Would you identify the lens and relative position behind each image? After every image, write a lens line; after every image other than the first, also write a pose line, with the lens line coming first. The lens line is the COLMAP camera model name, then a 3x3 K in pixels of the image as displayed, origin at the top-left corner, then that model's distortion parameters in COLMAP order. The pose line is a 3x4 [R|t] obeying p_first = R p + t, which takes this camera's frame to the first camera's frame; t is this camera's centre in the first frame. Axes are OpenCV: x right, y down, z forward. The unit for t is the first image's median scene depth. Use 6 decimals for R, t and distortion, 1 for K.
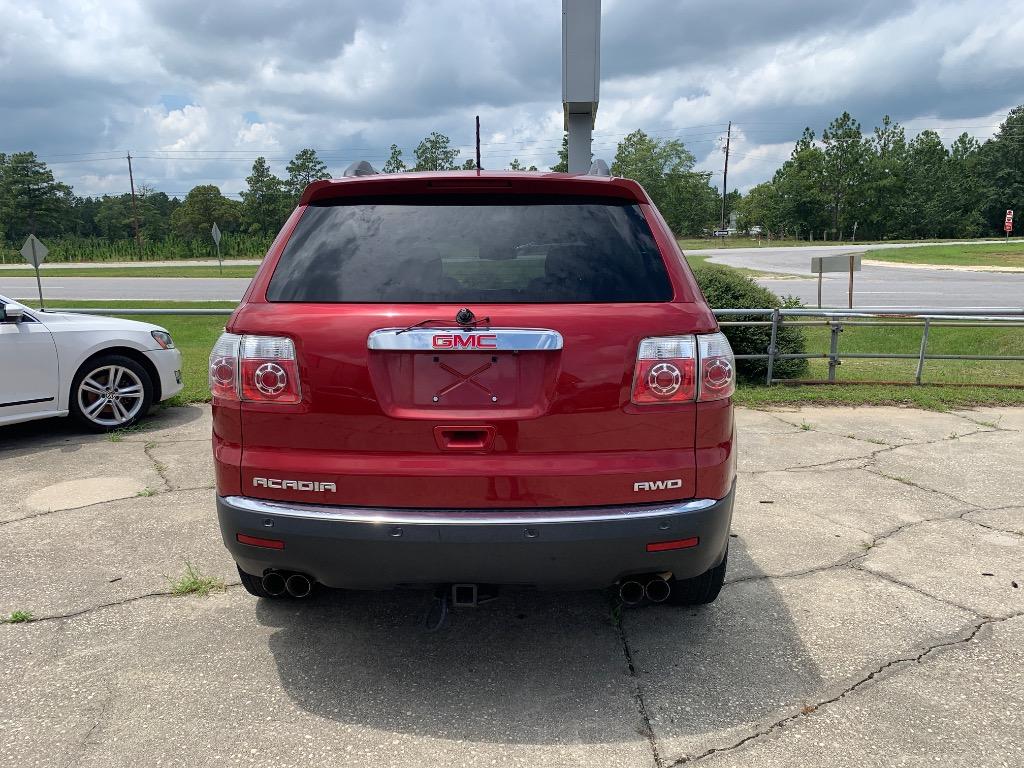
lens RADIAL K [[794.0, 0, 512.0], [0, 794.0, 384.0], [0, 0, 1]] dist [-0.009932, 0.047915]
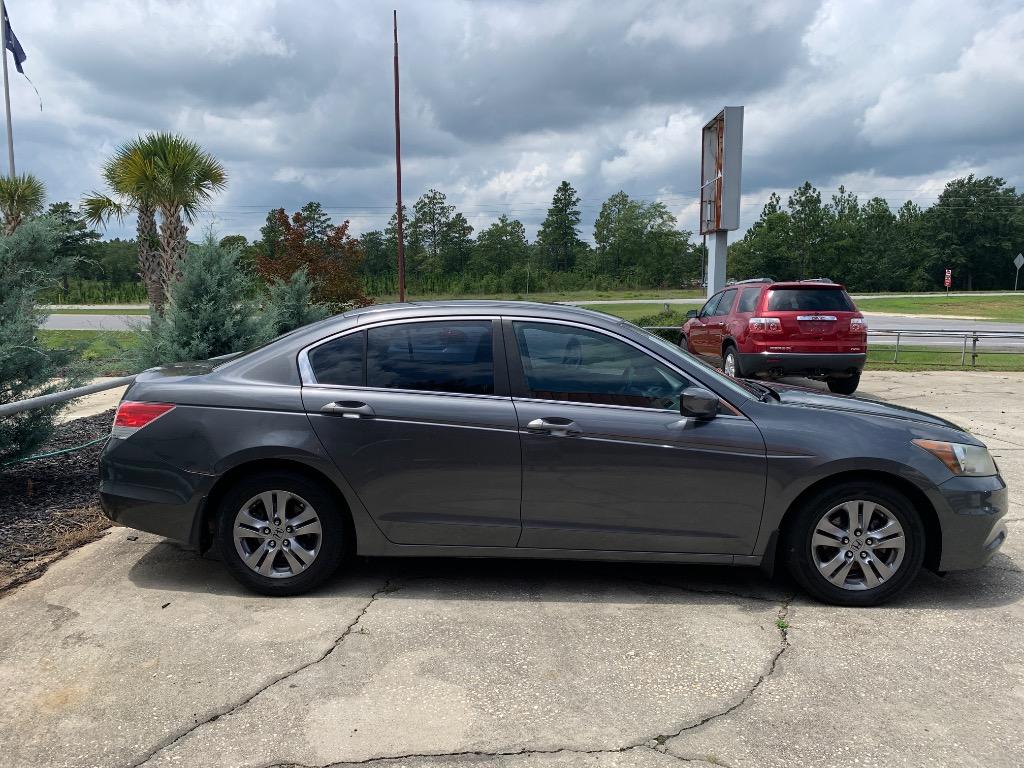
lens RADIAL K [[793.5, 0, 509.1], [0, 793.5, 369.1], [0, 0, 1]] dist [0.030726, -0.003701]
pose [[0.998900, 0.007037, 0.046351, -0.060556], [-0.003455, 0.997032, -0.076913, 0.017790], [-0.046755, 0.076668, 0.995960, -0.104891]]
